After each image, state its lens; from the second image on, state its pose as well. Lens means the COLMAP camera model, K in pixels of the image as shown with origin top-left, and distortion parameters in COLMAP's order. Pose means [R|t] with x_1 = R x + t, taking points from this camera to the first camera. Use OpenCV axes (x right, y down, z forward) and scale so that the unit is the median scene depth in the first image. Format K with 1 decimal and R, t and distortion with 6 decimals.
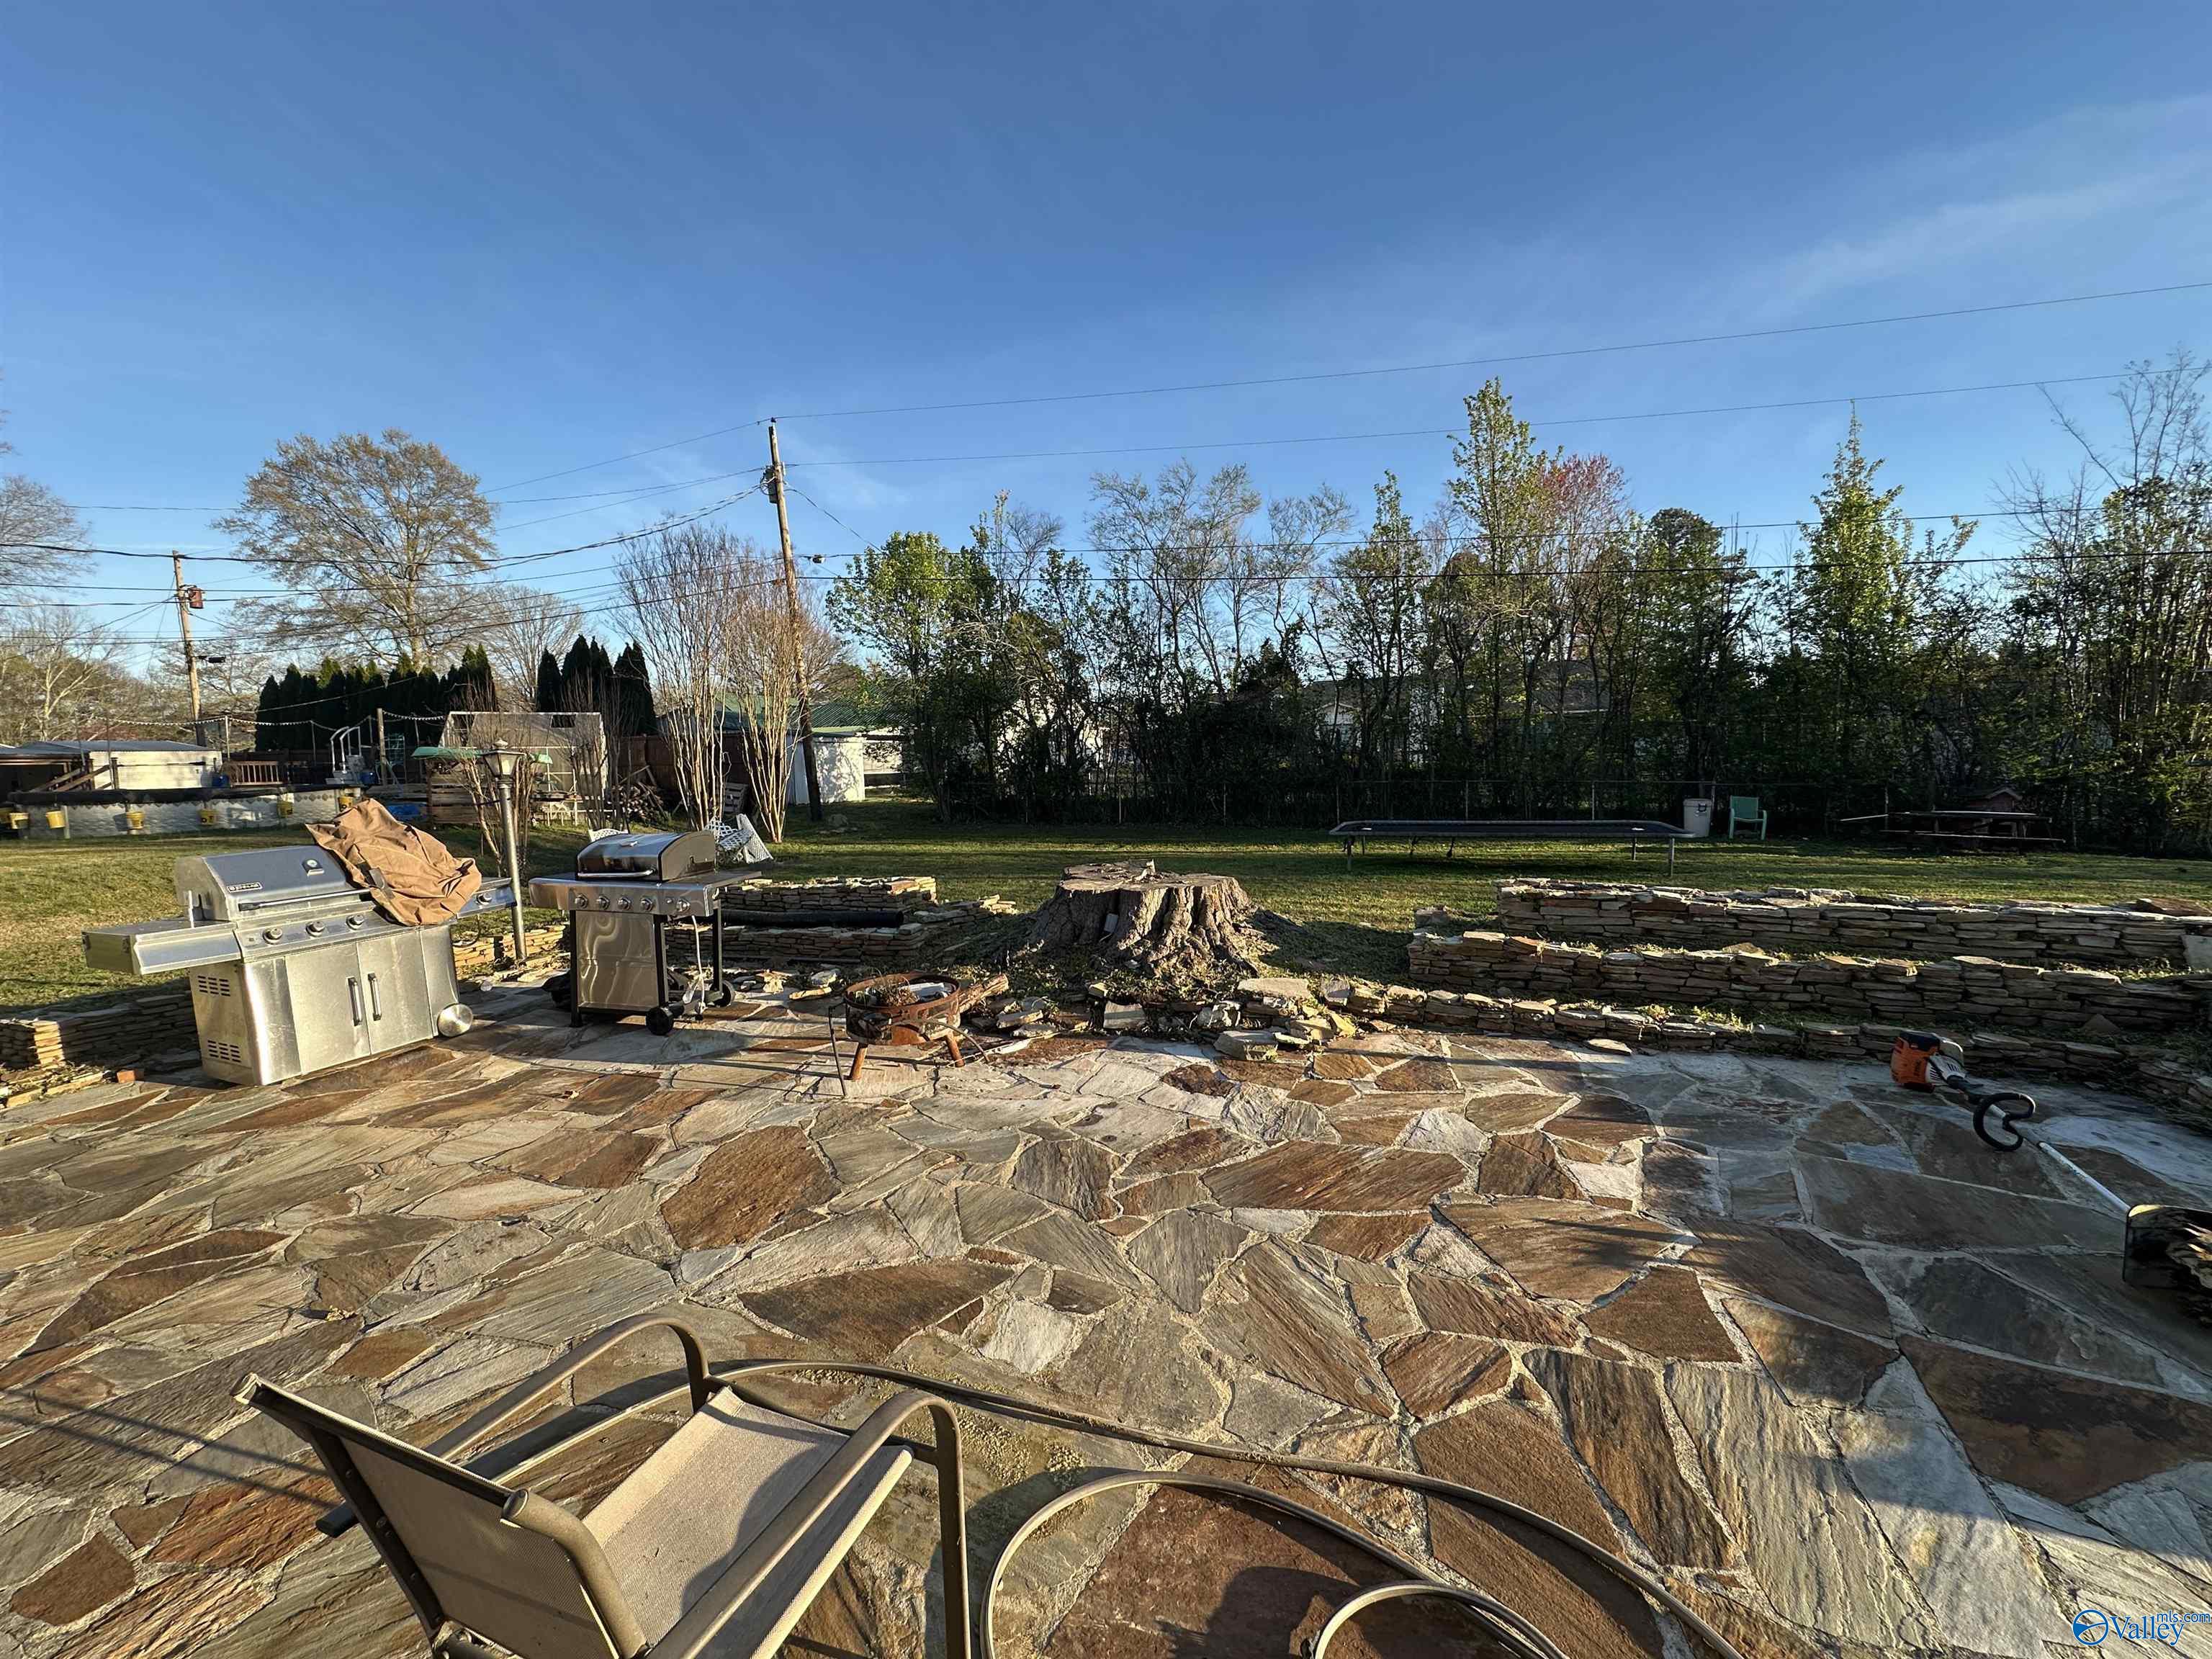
lens RADIAL K [[884.6, 0, 1110.0], [0, 884.6, 827.0], [0, 0, 1]] dist [-0.001476, -0.000281]
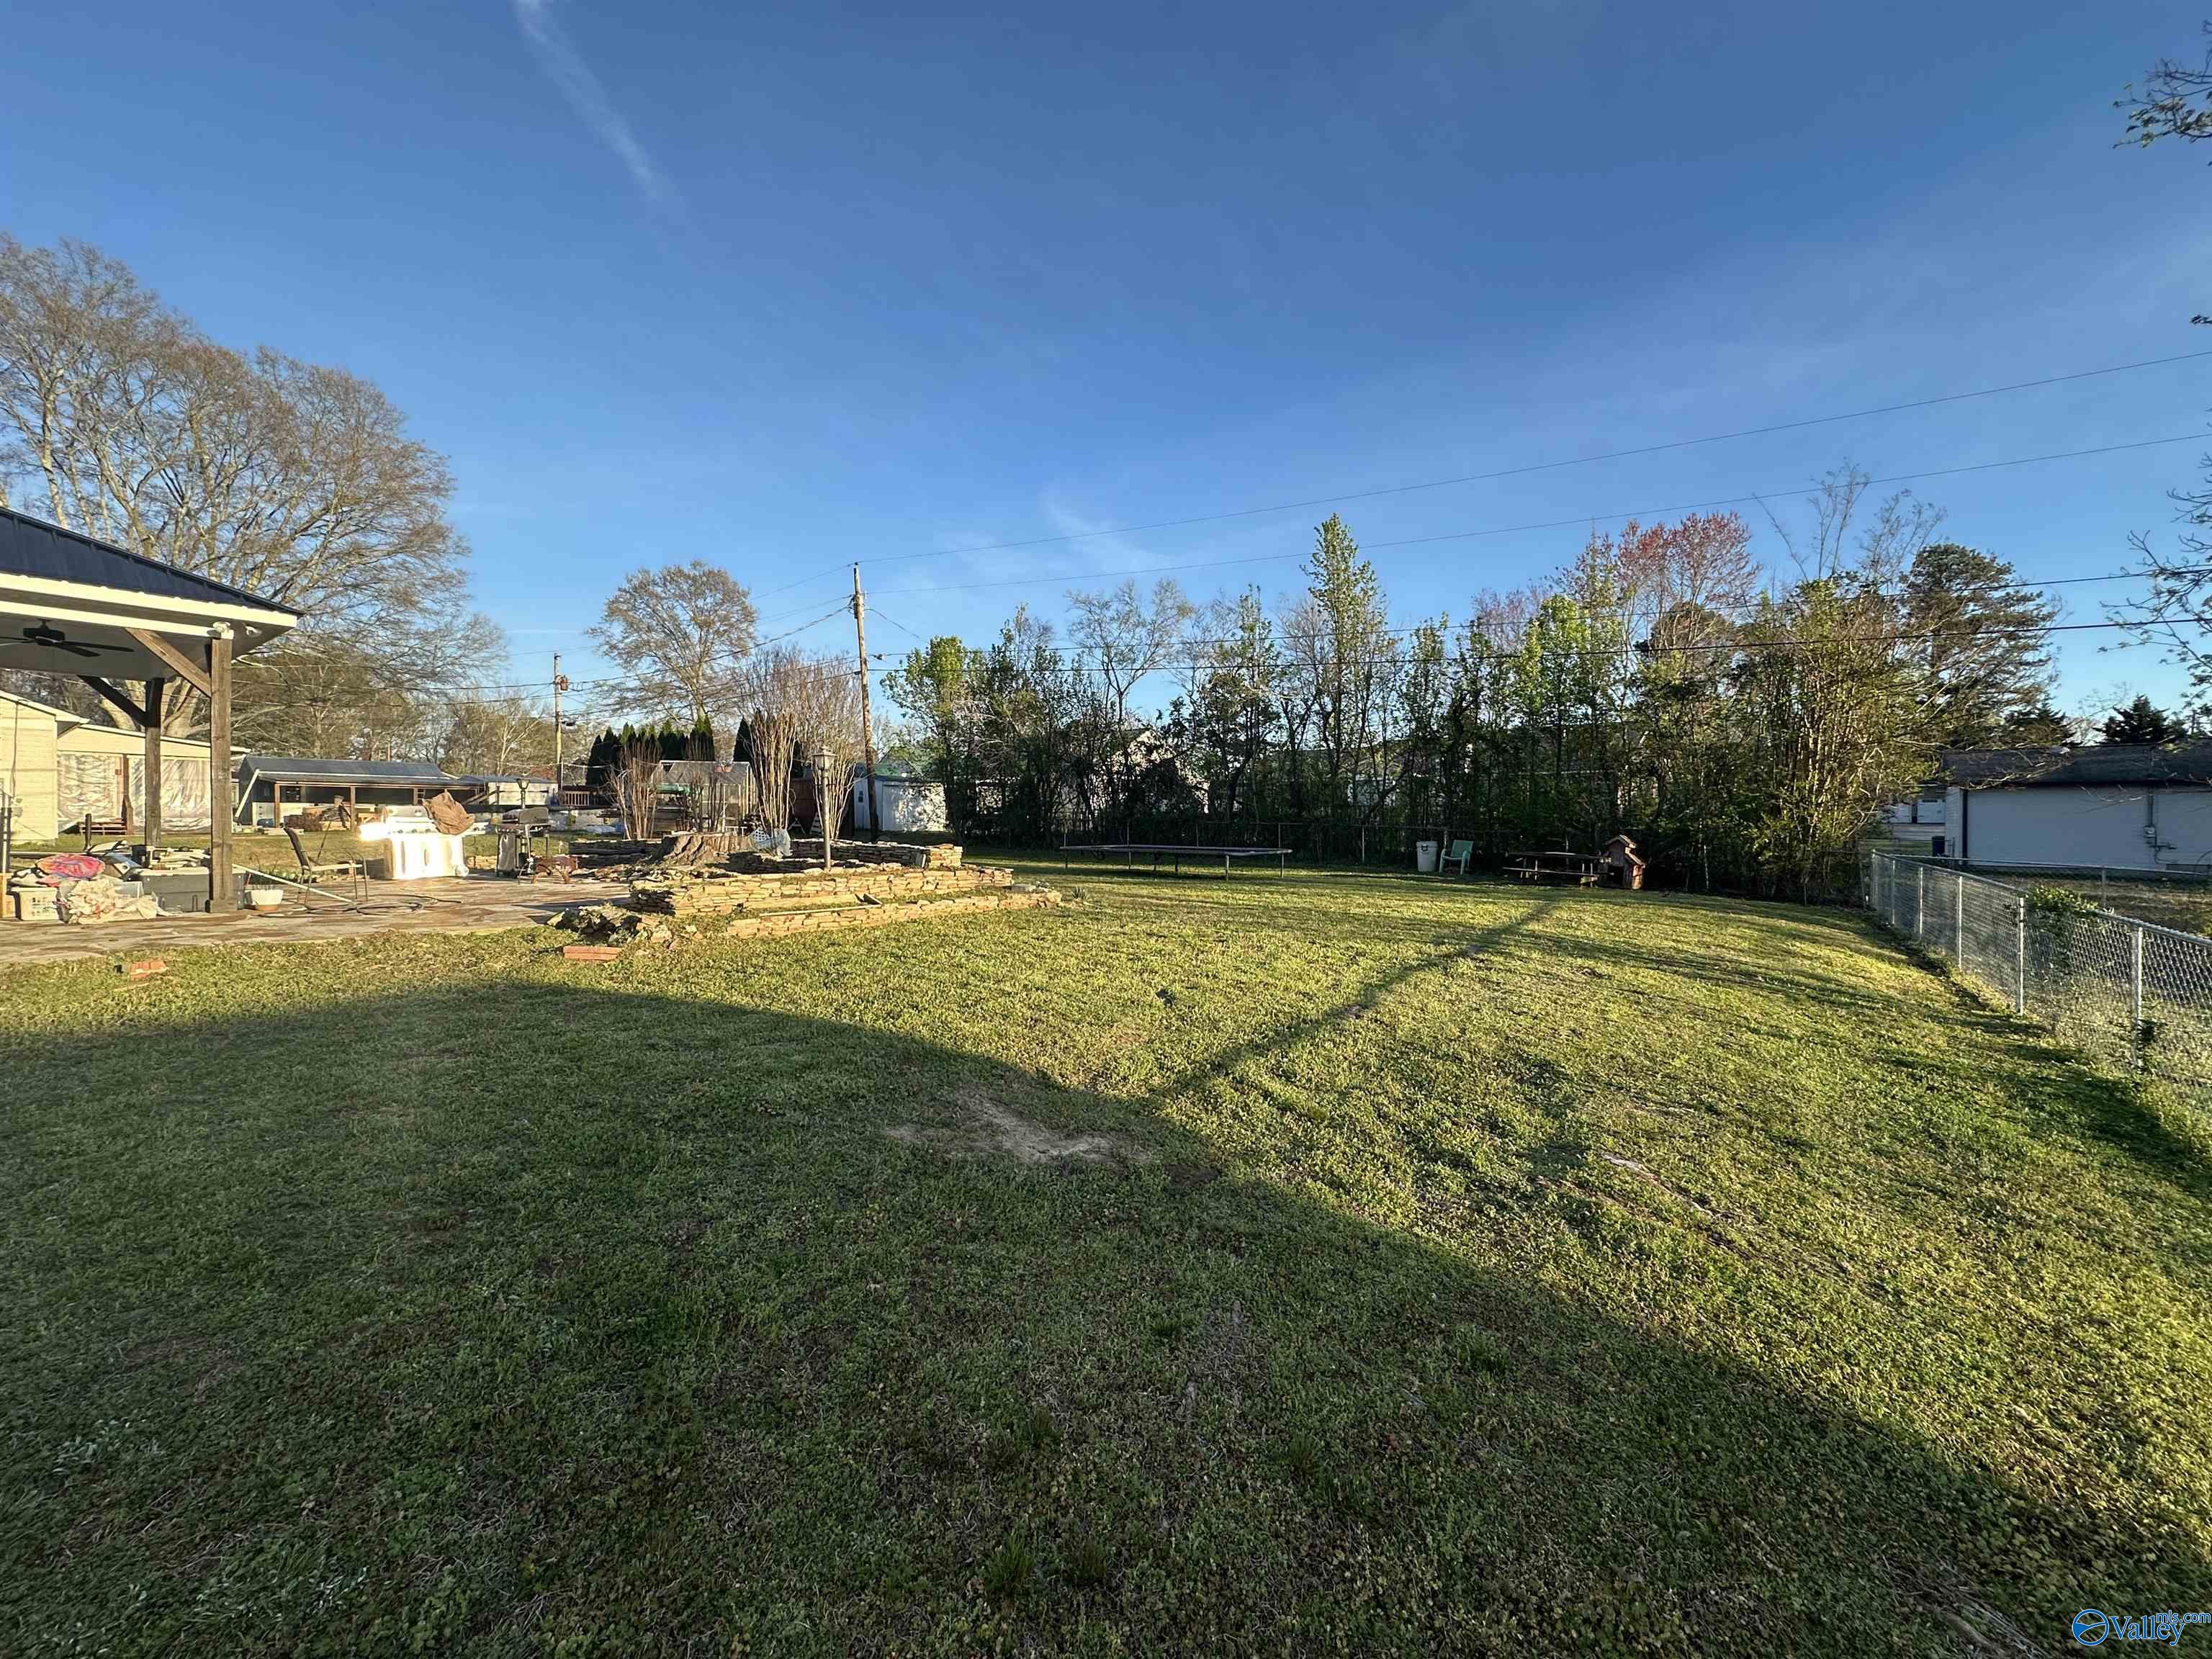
lens RADIAL K [[884.6, 0, 1103.5], [0, 884.6, 827.0], [0, 0, 1]] dist [-0.001476, -0.000281]
pose [[0.955767, 0.033337, -0.292229, 0.315797], [-0.050720, 0.997352, -0.052110, 0.019289], [0.289718, 0.064627, 0.954928, -0.173884]]
